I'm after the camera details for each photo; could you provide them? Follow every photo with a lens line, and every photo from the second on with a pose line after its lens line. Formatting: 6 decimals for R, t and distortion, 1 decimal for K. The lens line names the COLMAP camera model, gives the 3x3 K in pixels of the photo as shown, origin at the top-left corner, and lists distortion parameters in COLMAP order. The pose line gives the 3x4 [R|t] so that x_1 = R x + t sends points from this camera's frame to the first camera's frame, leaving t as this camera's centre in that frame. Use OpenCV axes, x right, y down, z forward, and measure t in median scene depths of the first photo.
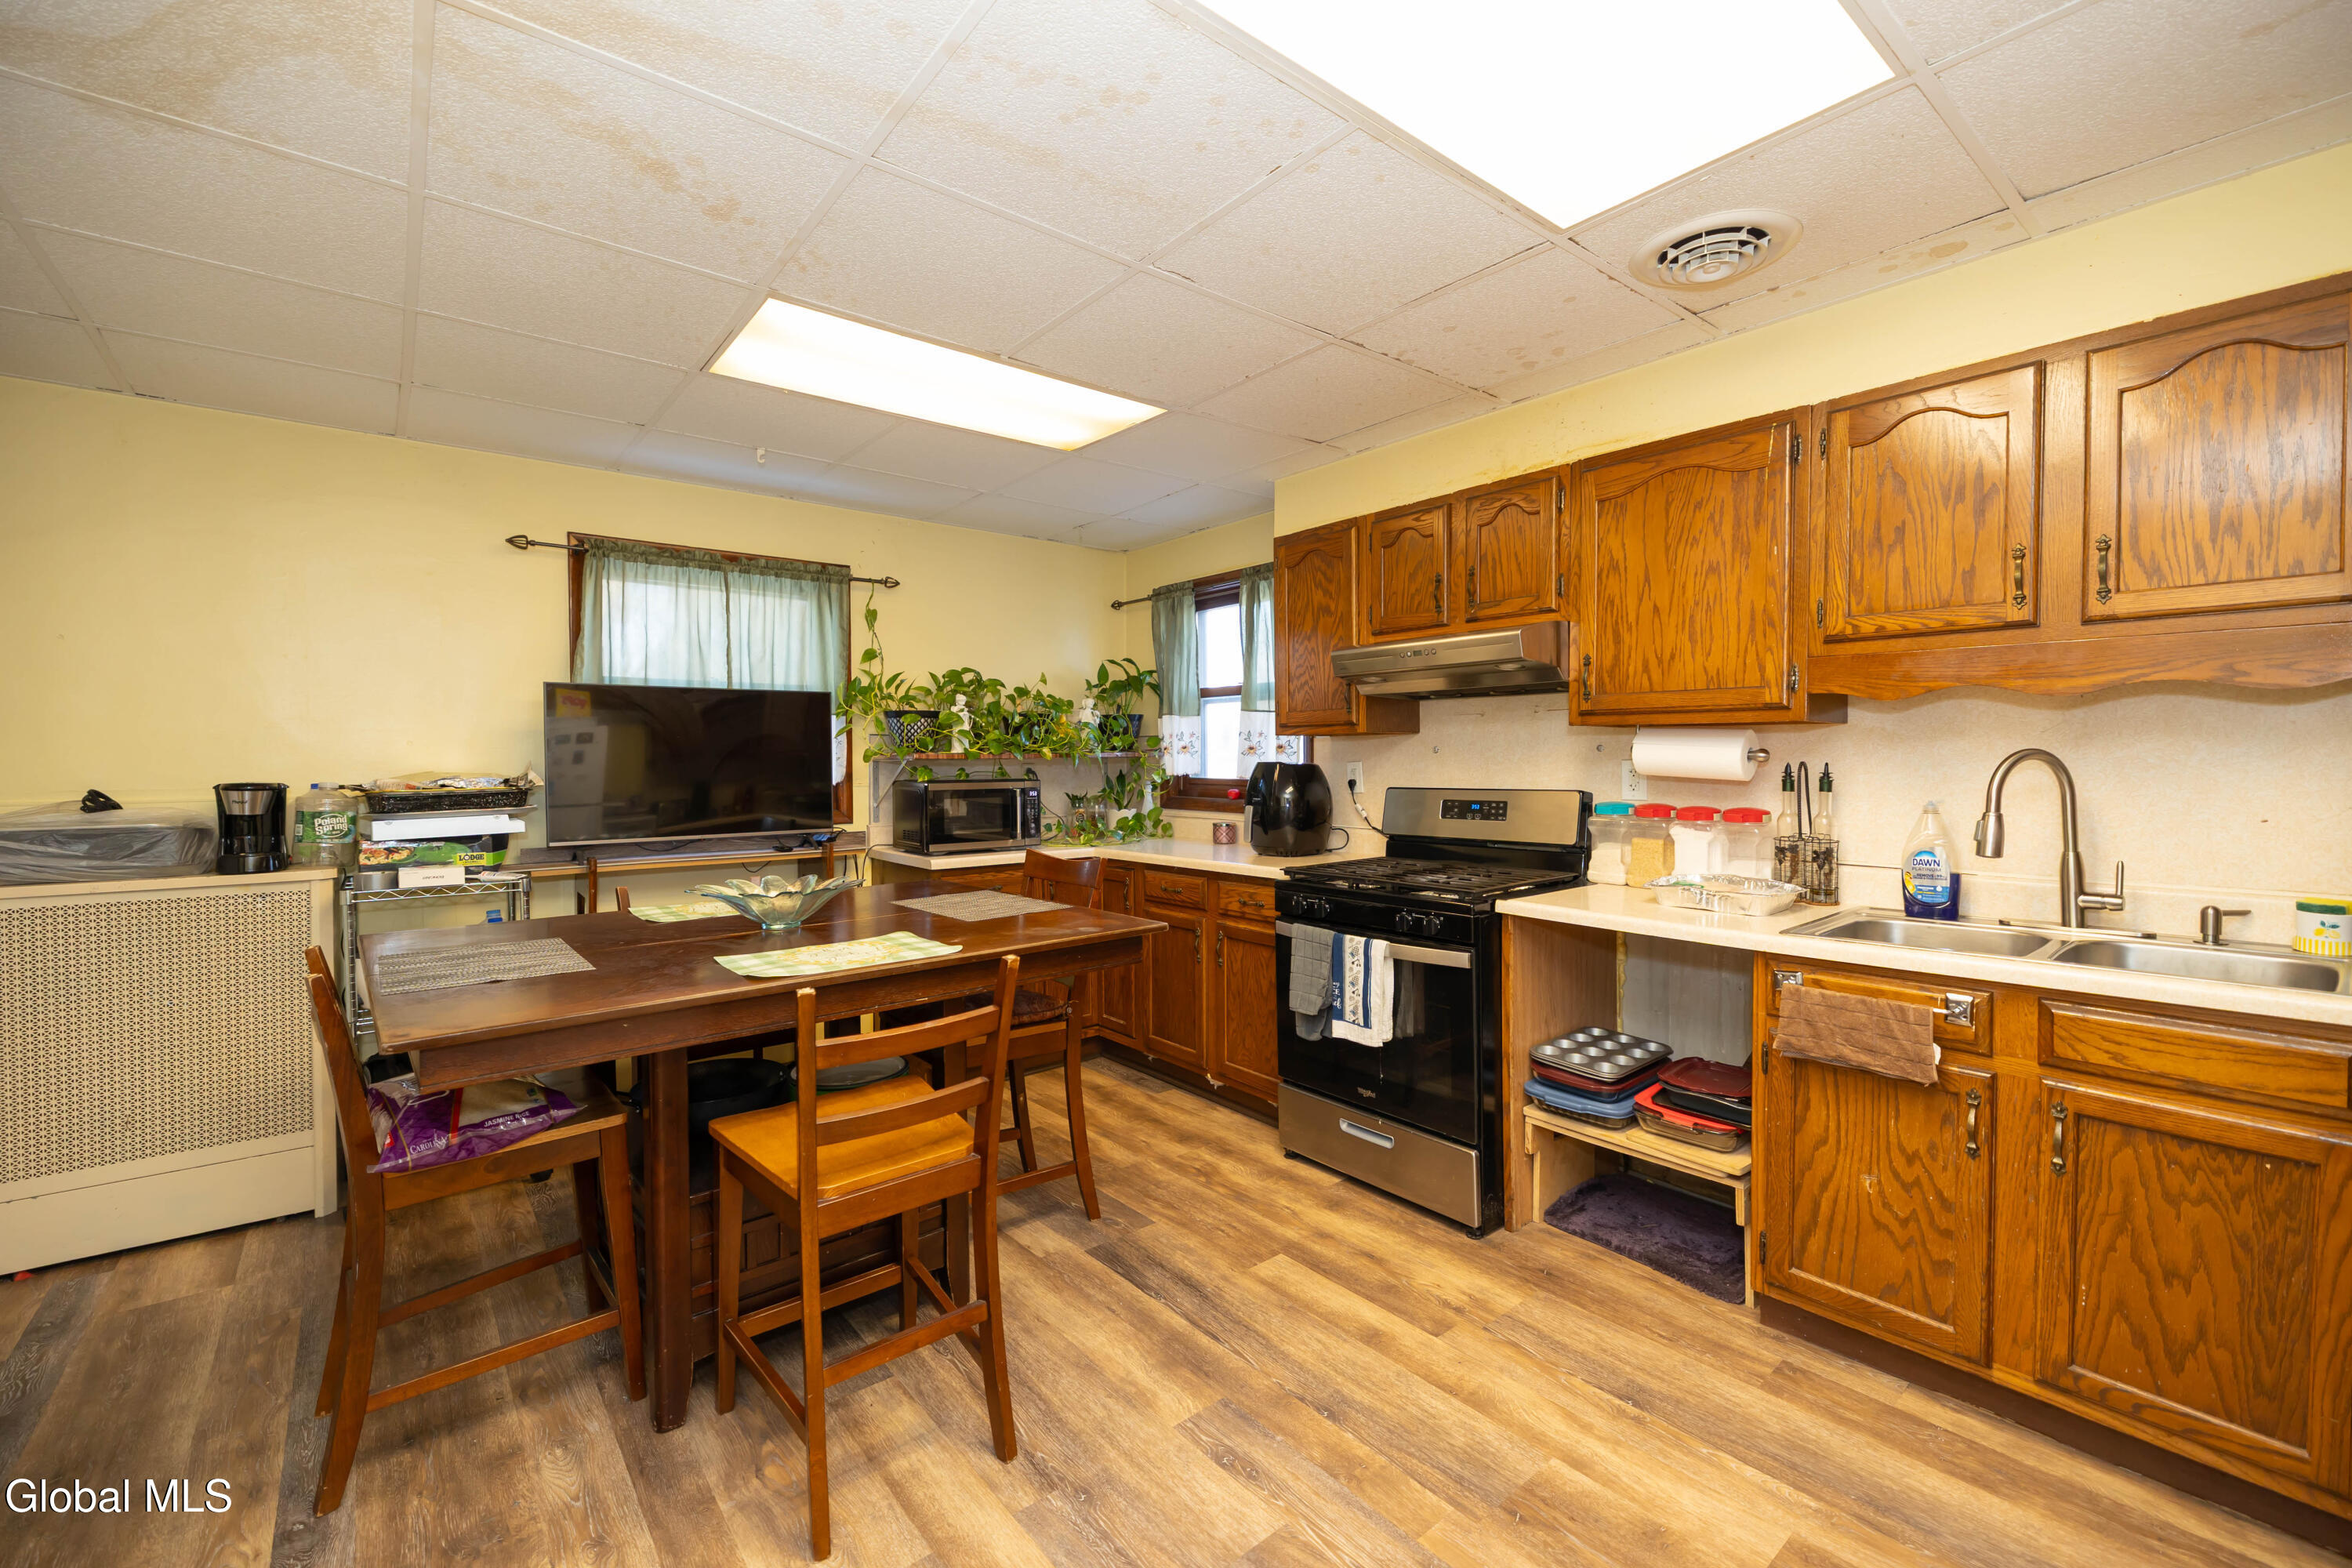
lens RADIAL K [[977.0, 0, 1173.4], [0, 977.0, 777.4], [0, 0, 1]] dist [0.002173, -0.000107]
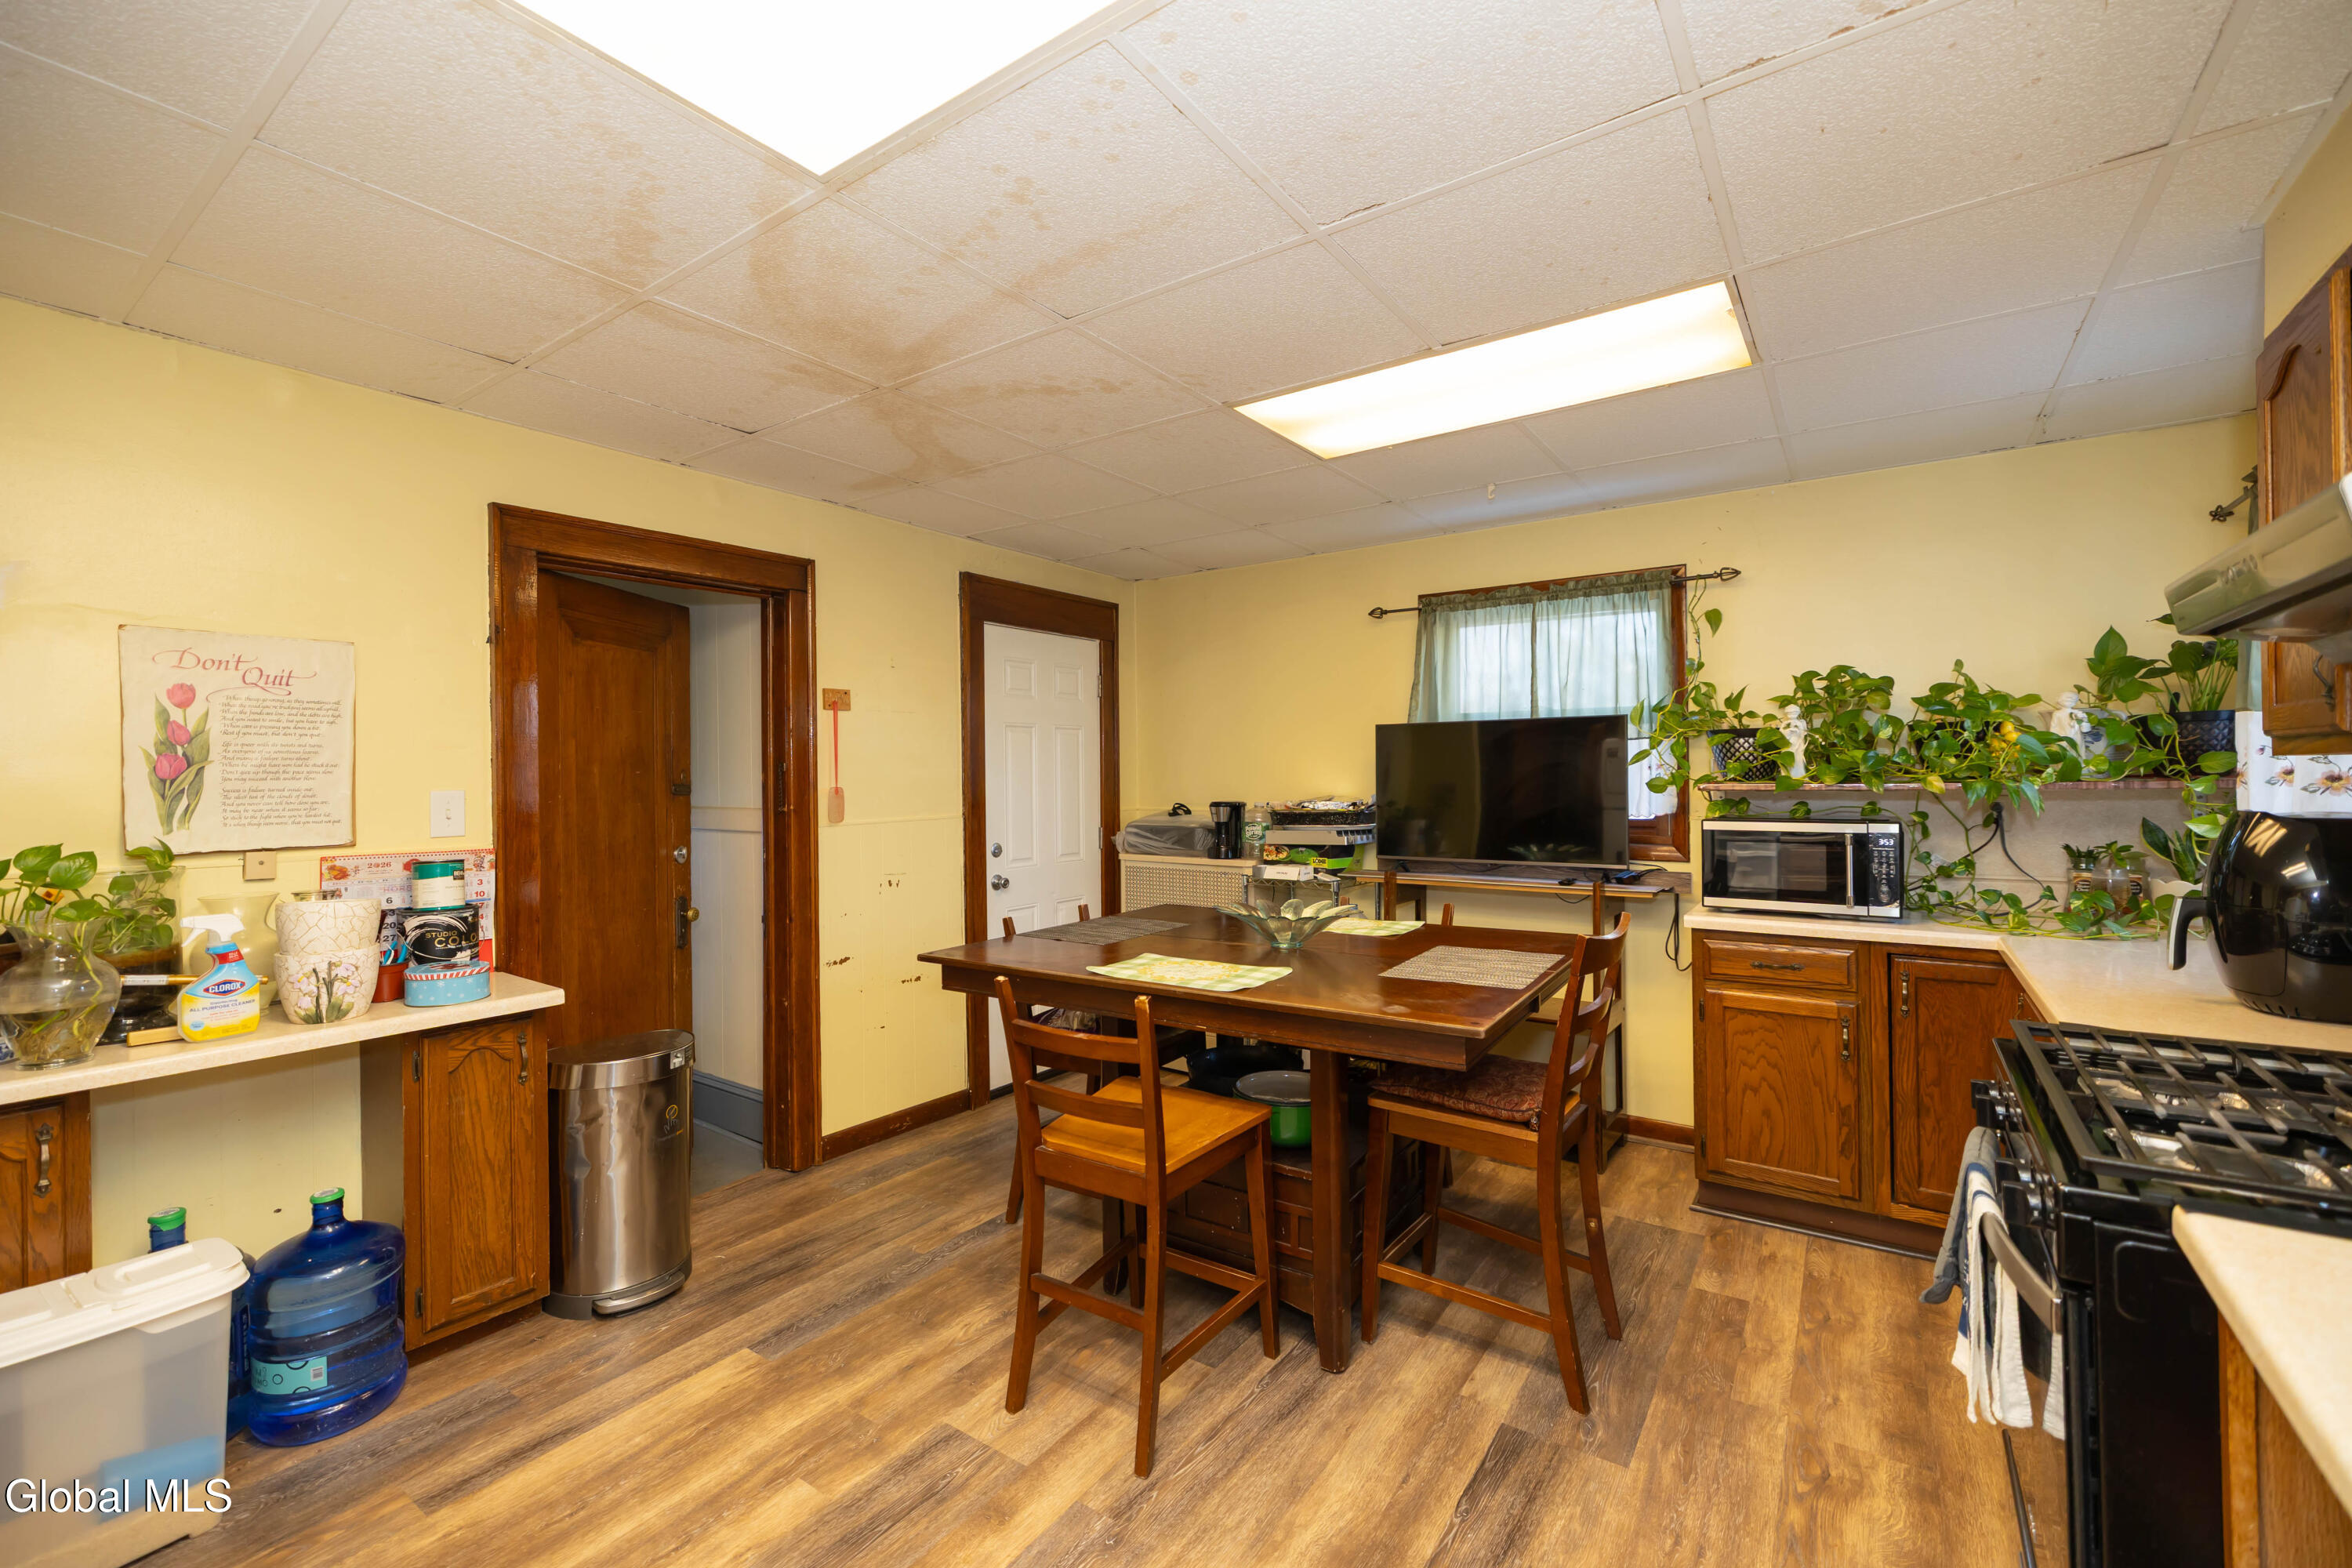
lens RADIAL K [[977.0, 0, 1173.4], [0, 977.0, 777.4], [0, 0, 1]] dist [0.002173, -0.000107]
pose [[0.274564, 0.006502, -0.961547, 0.509483], [-0.010320, 0.999939, 0.003815, -0.035250], [0.961513, 0.008876, 0.274615, 0.442091]]
